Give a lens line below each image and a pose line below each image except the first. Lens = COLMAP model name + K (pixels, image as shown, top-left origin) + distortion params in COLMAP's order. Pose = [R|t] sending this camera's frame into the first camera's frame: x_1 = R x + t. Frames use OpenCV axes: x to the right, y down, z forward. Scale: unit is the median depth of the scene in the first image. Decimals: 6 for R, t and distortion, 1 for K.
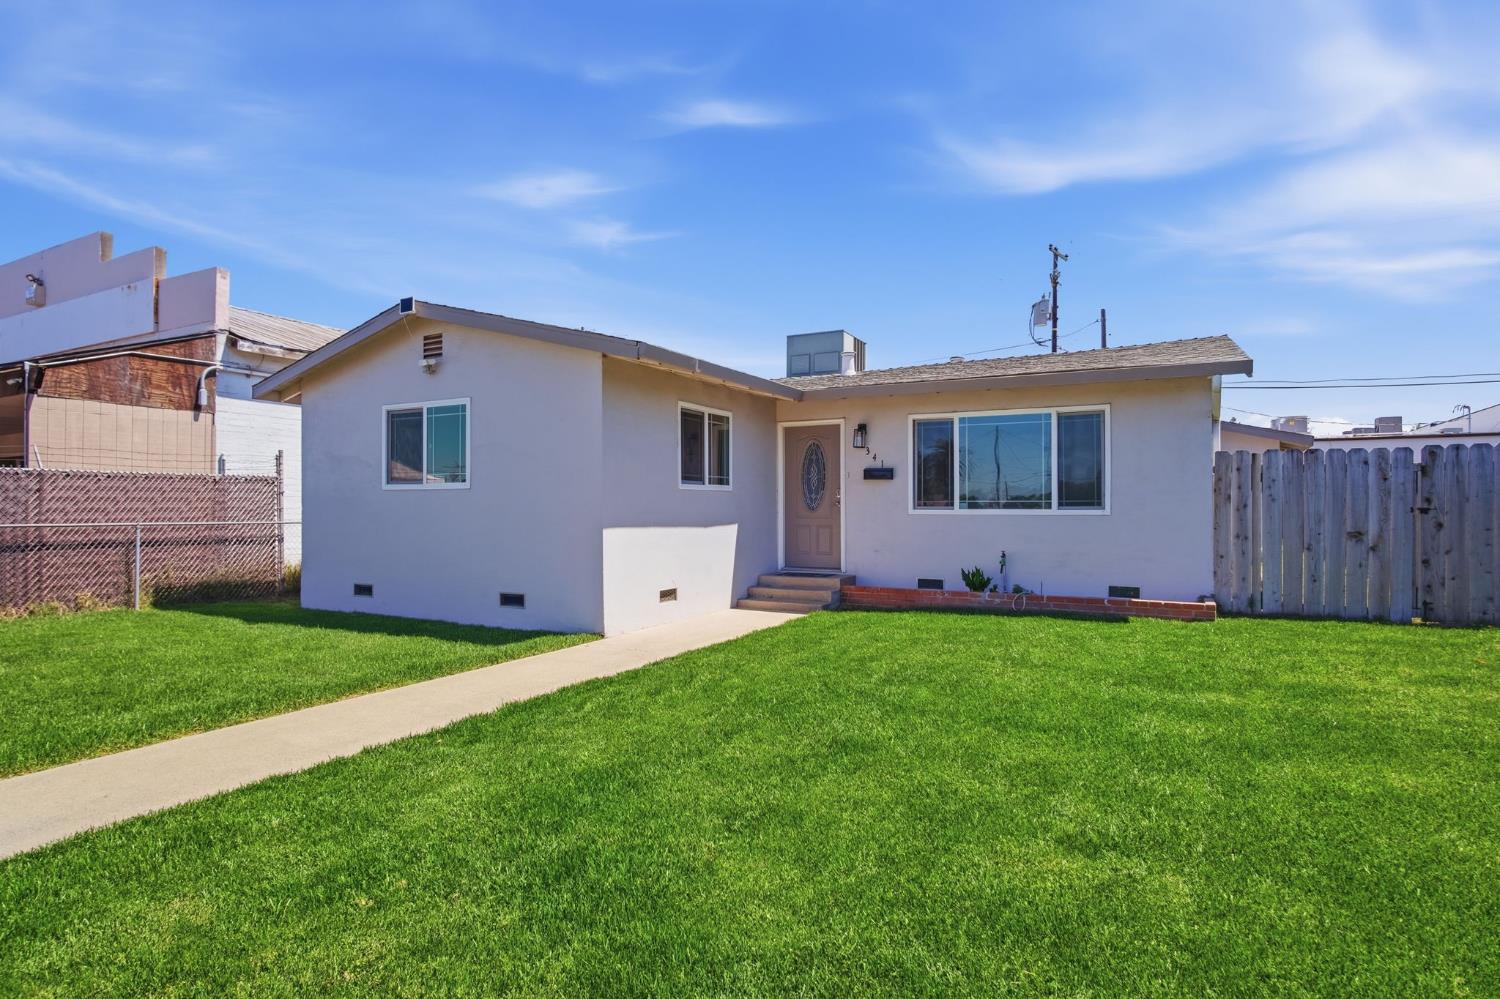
lens RADIAL K [[807.8, 0, 751.5], [0, 807.8, 493.8], [0, 0, 1]] dist [-0.025571, 0.002396]
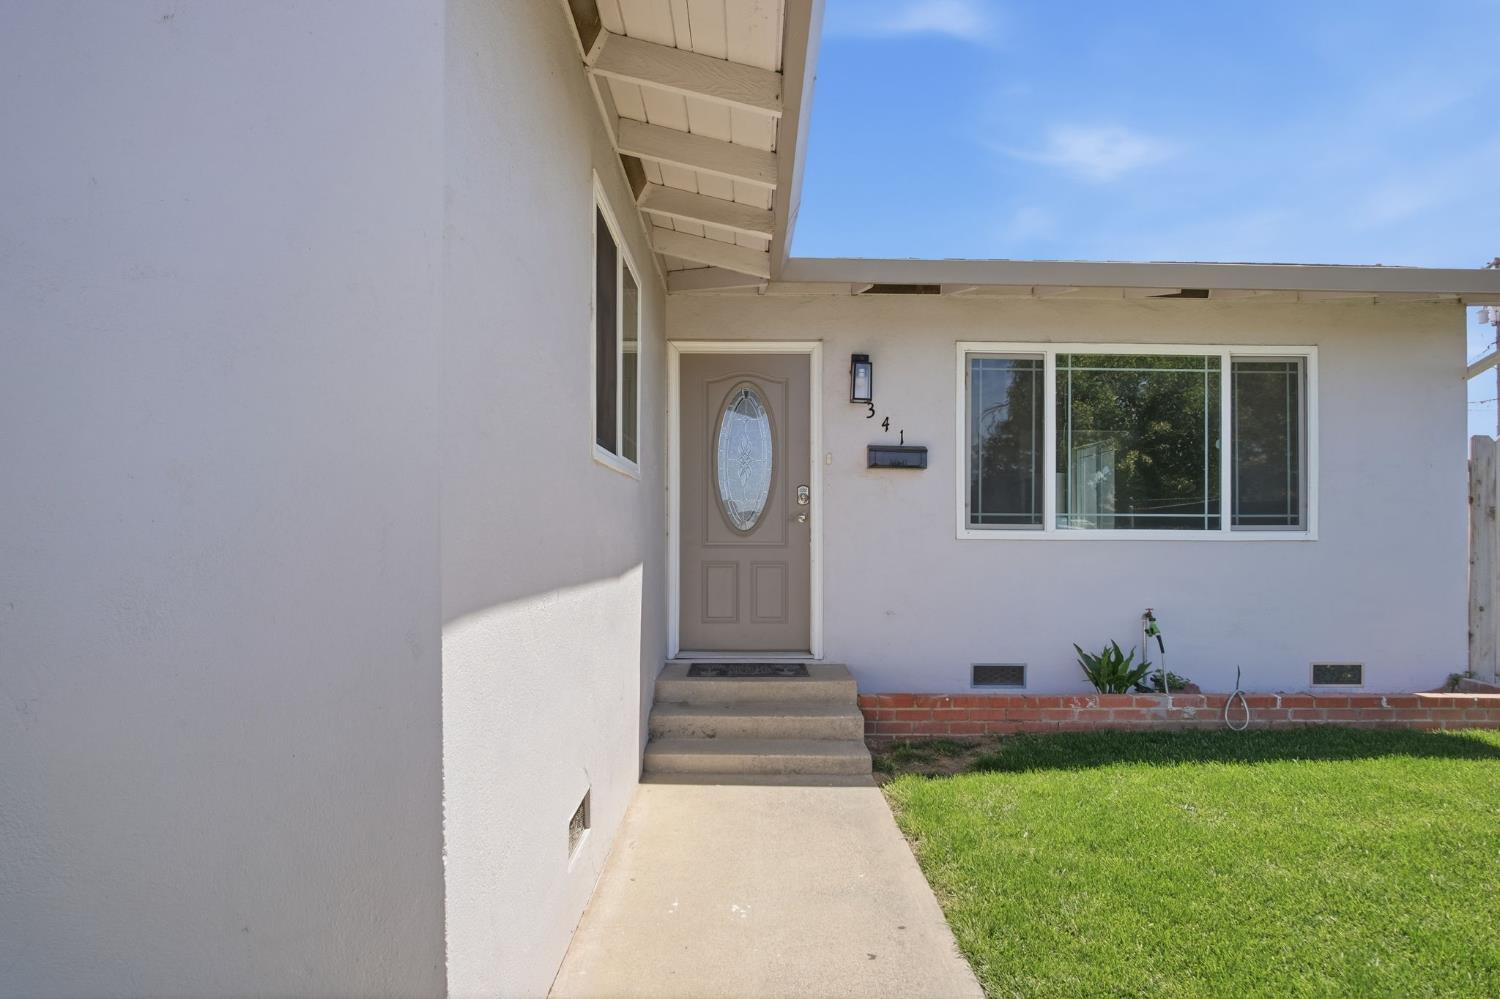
lens RADIAL K [[807.8, 0, 751.5], [0, 807.8, 493.8], [0, 0, 1]] dist [-0.025571, 0.002396]
pose [[0.881512, 0.015083, 0.471920, -0.158471], [-0.012987, 0.999886, -0.007699, 0.002568], [-0.471983, 0.000659, 0.881608, 0.623399]]
